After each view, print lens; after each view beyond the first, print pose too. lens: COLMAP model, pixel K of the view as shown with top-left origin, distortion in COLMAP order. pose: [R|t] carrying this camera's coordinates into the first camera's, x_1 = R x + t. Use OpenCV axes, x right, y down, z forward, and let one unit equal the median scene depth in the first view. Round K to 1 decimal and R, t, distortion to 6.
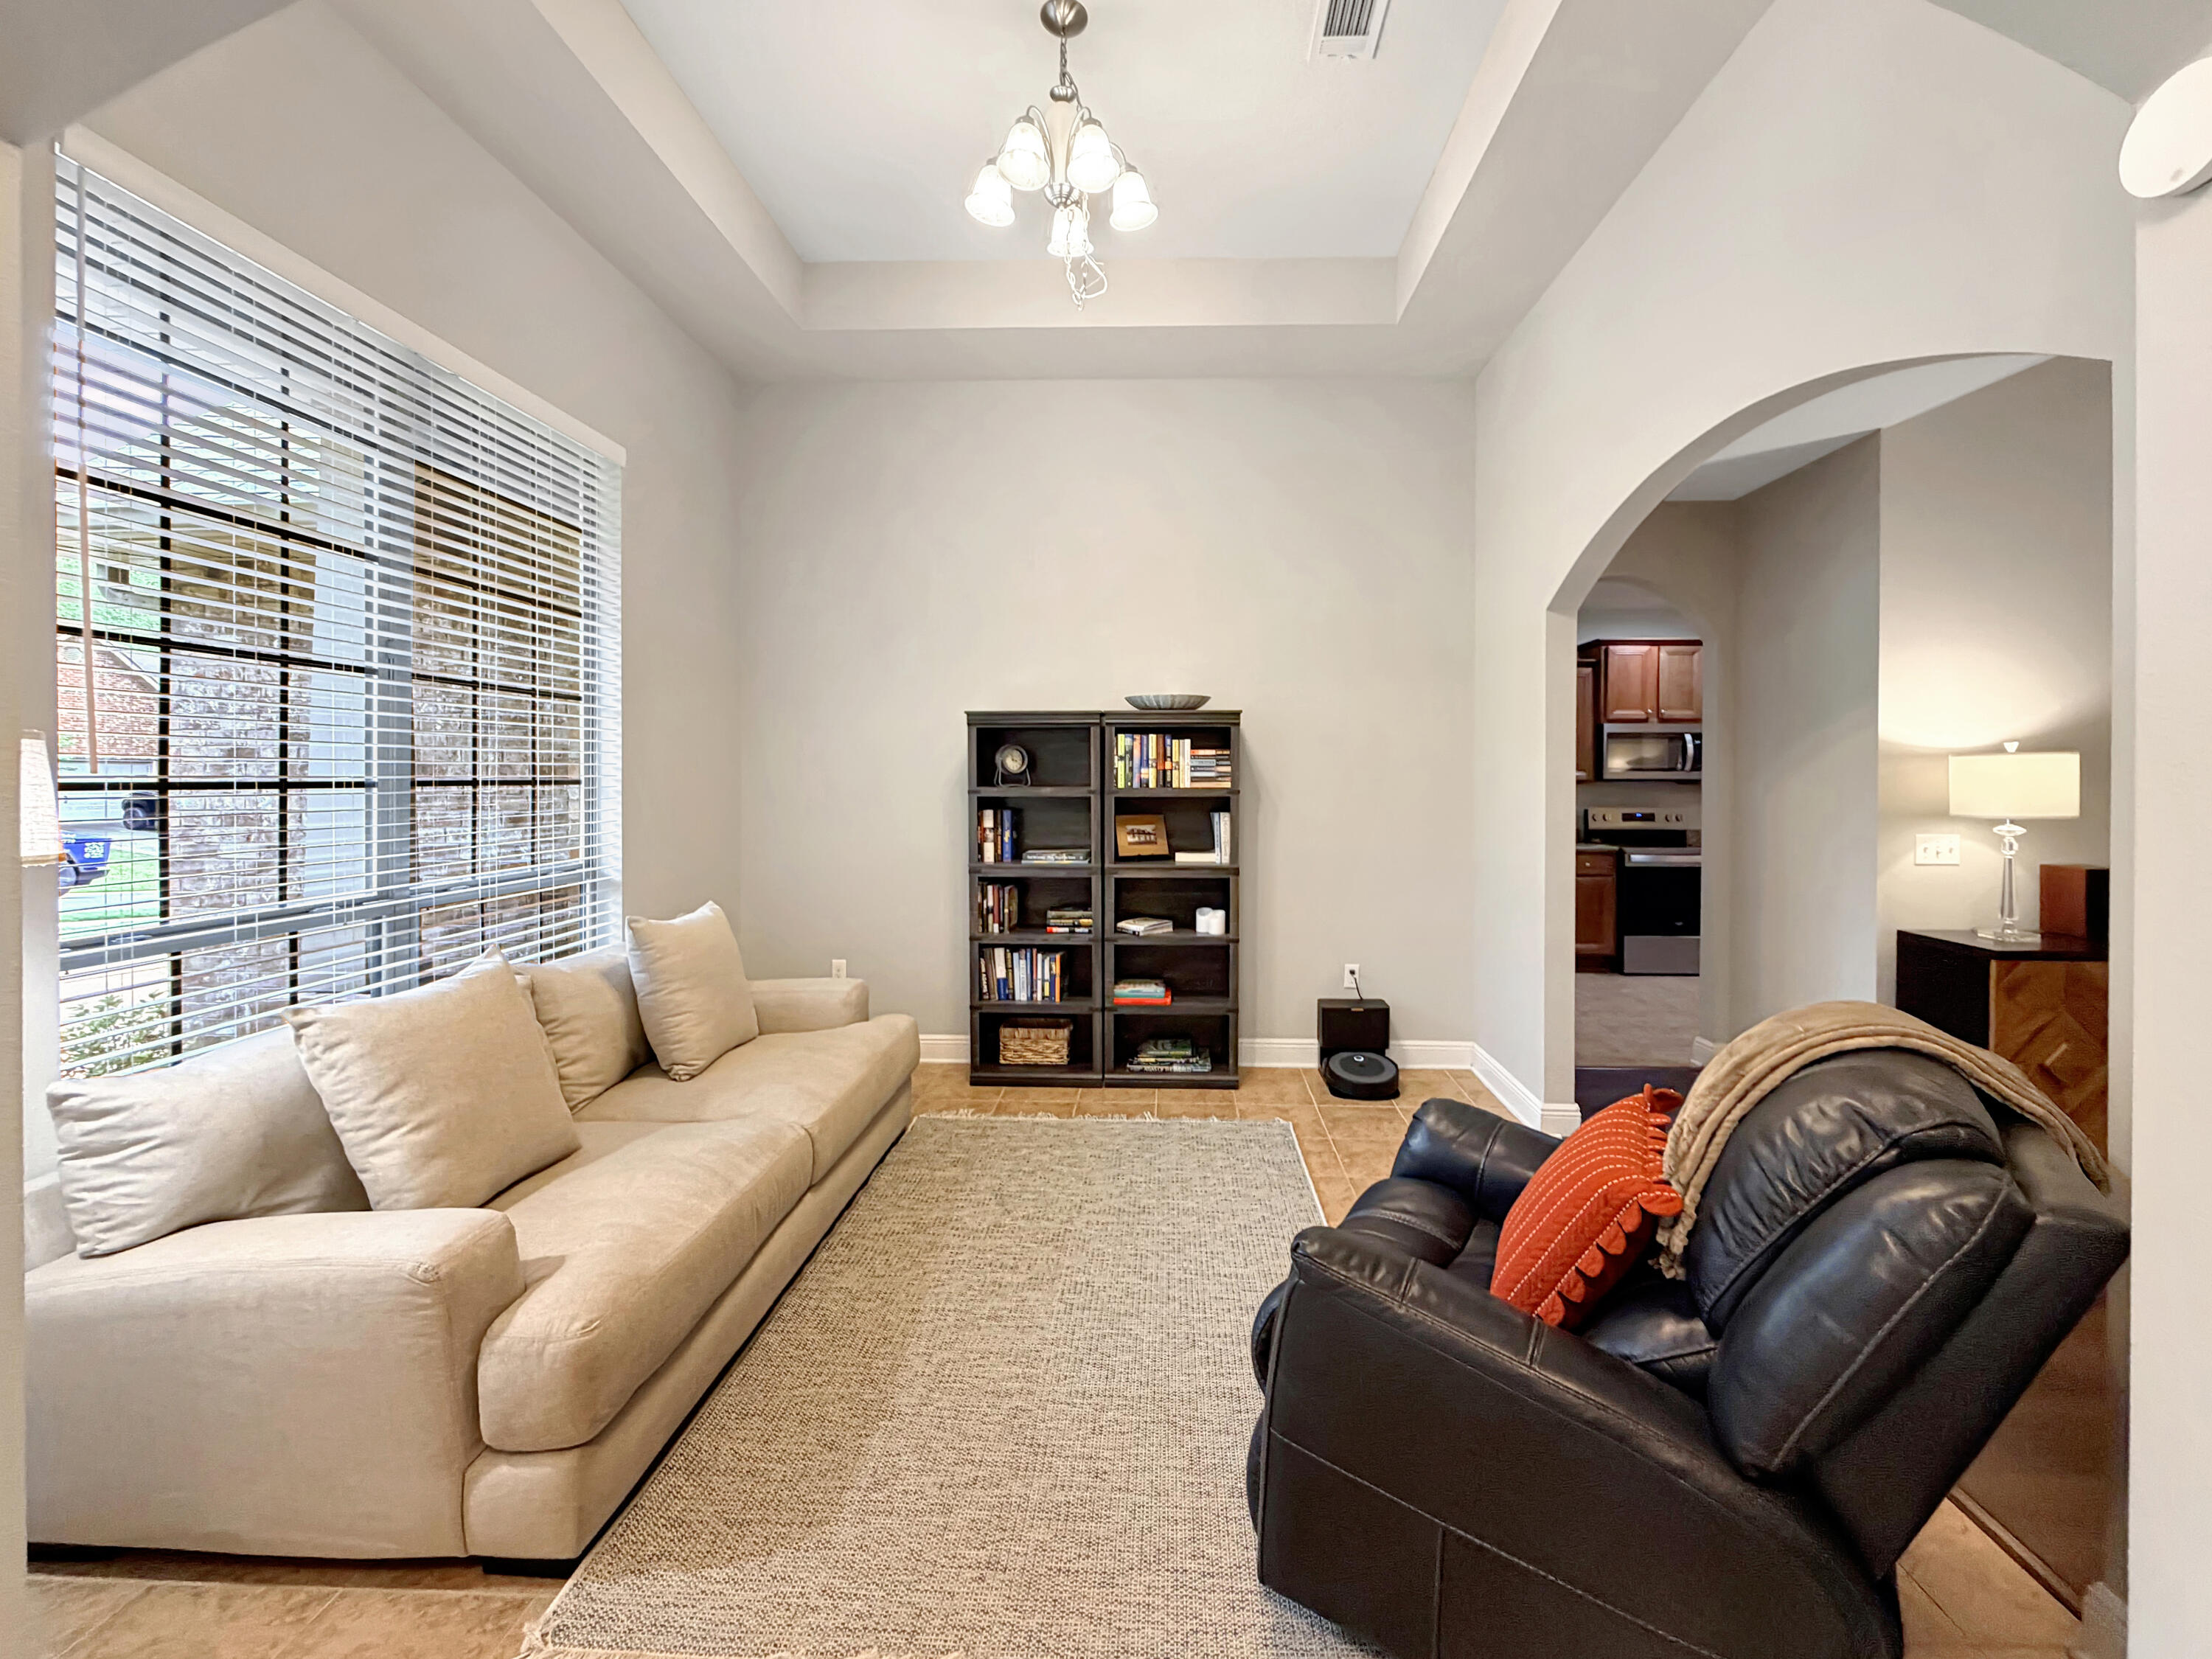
lens RADIAL K [[895.3, 0, 1148.6], [0, 895.3, 784.7], [0, 0, 1]] dist [-0.000495, 0.000125]
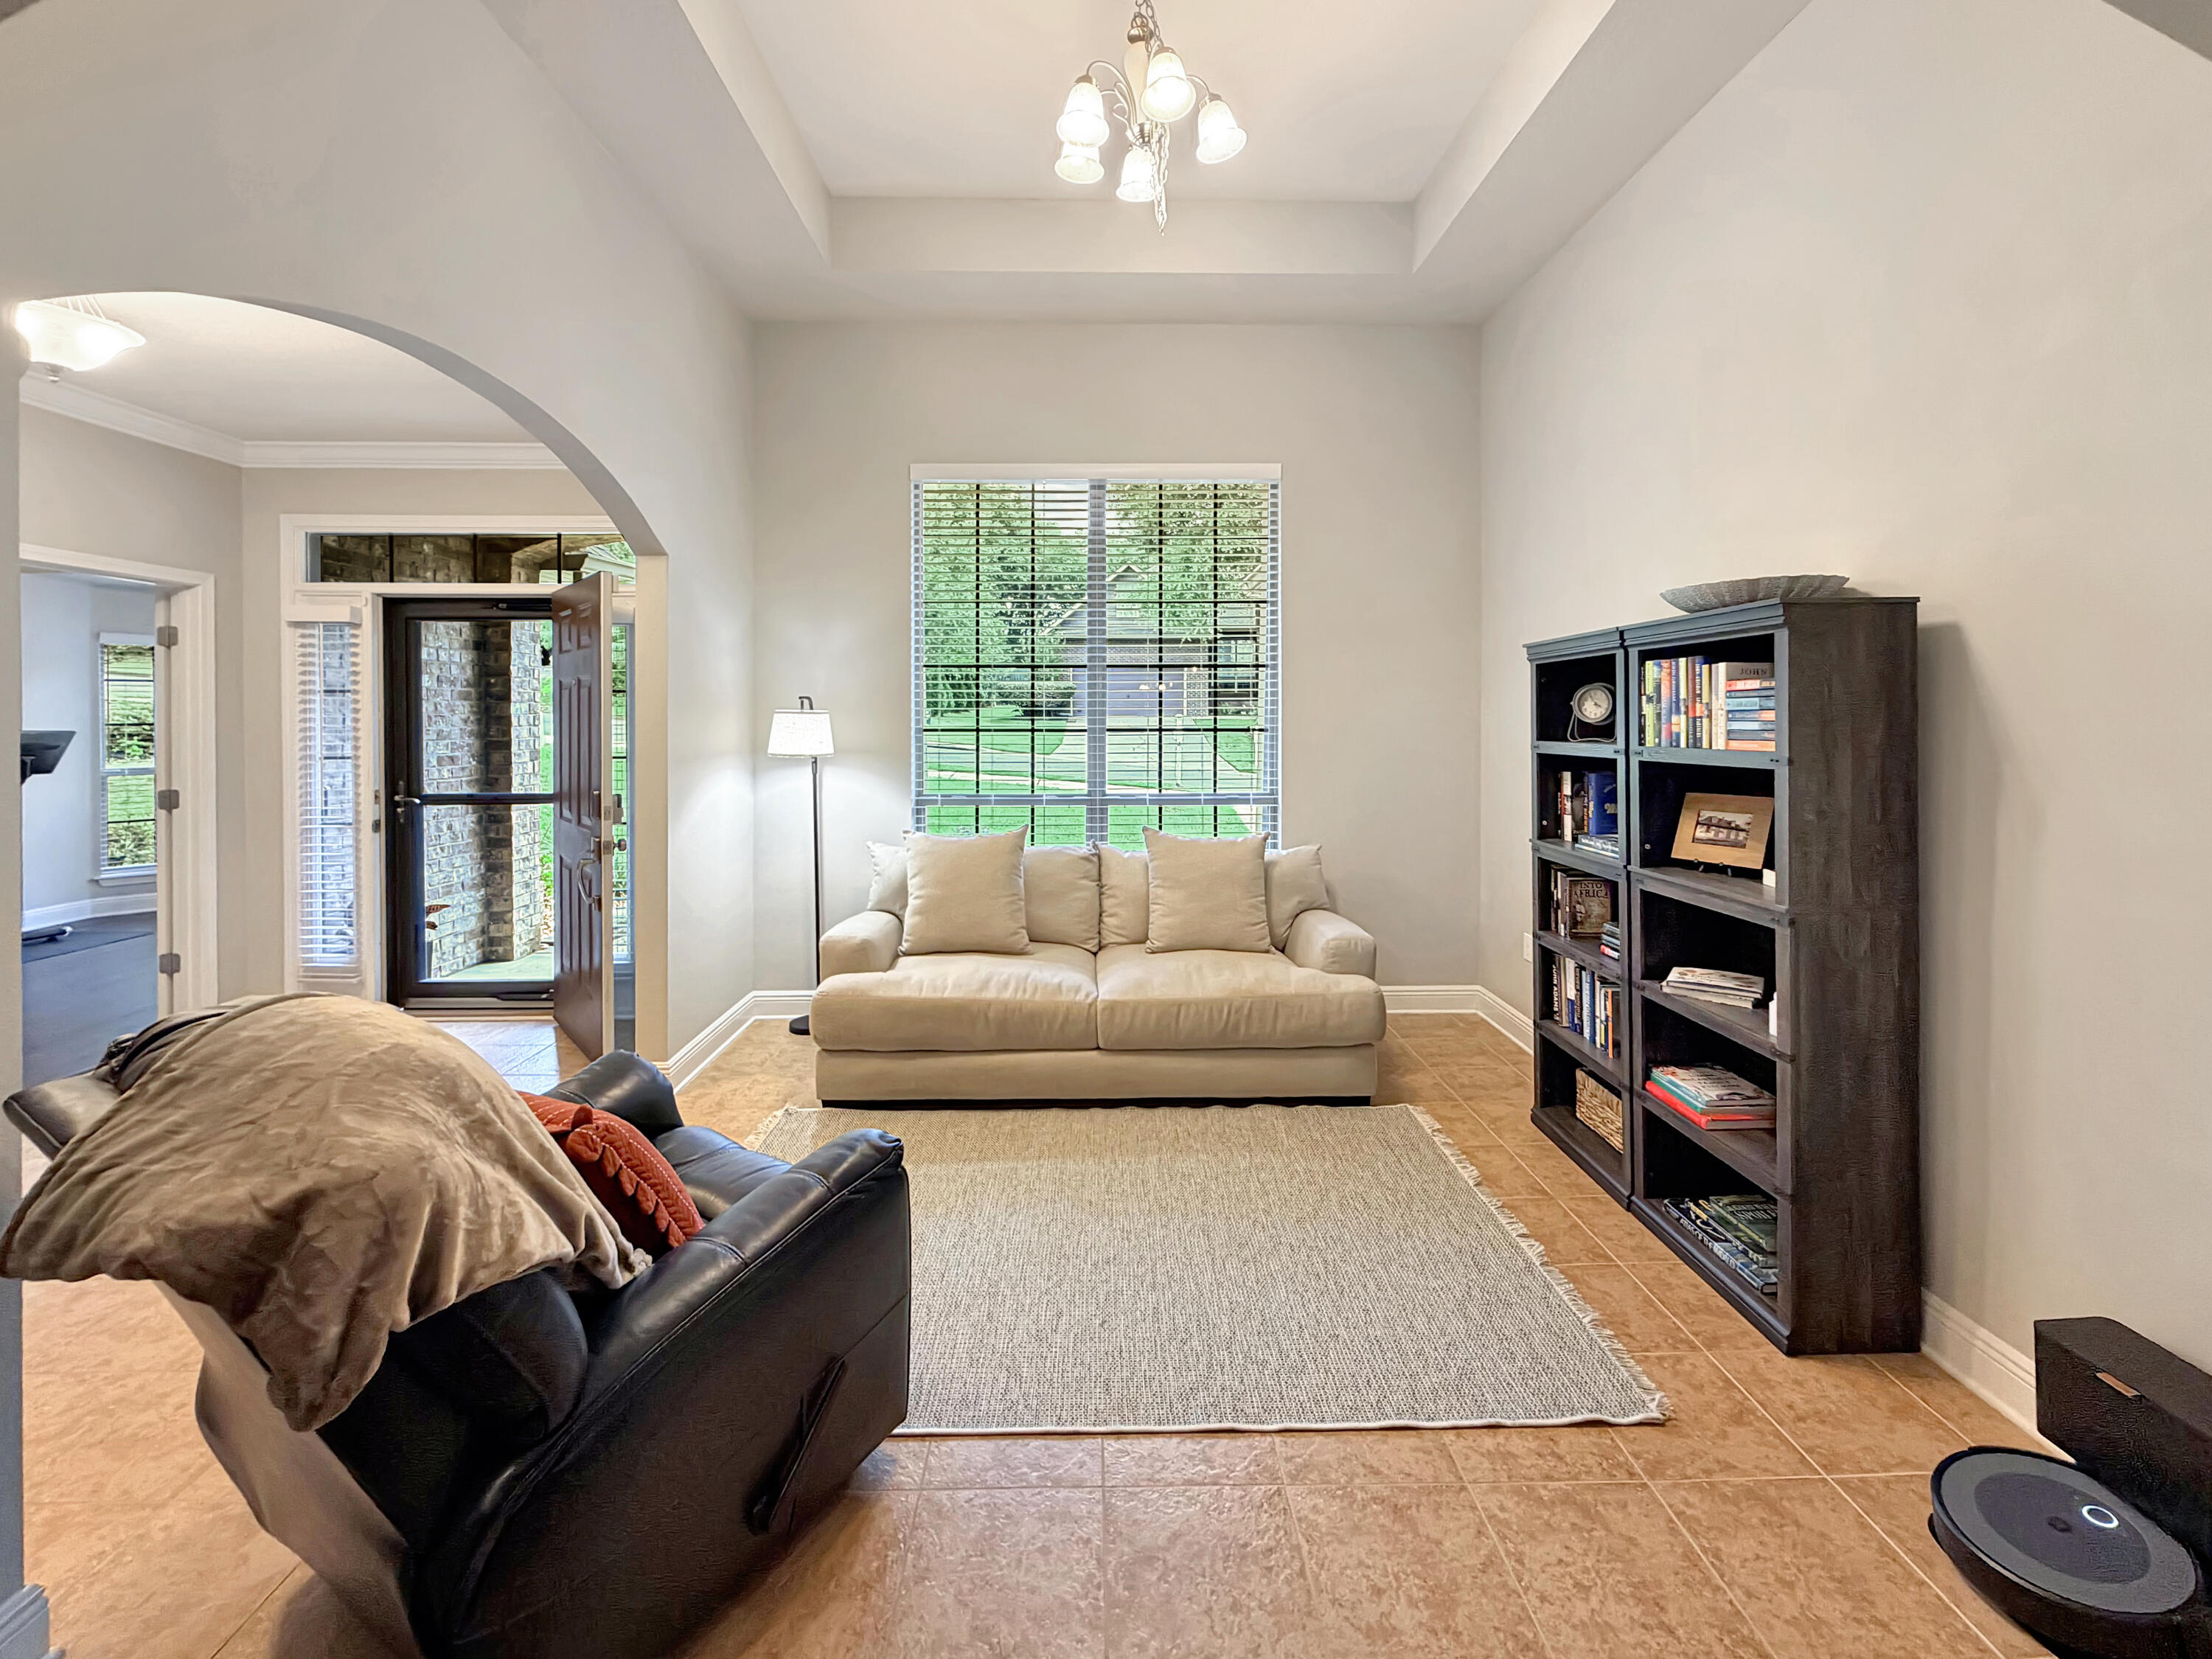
lens RADIAL K [[919.1, 0, 1111.7], [0, 919.1, 734.0], [0, 0, 1]] dist [0.000347, 0.000034]
pose [[0.060552, 0.014553, -0.998059, 0.579510], [-0.005909, 0.999881, 0.014221, -0.012226], [0.998148, 0.005036, 0.060631, 0.584056]]
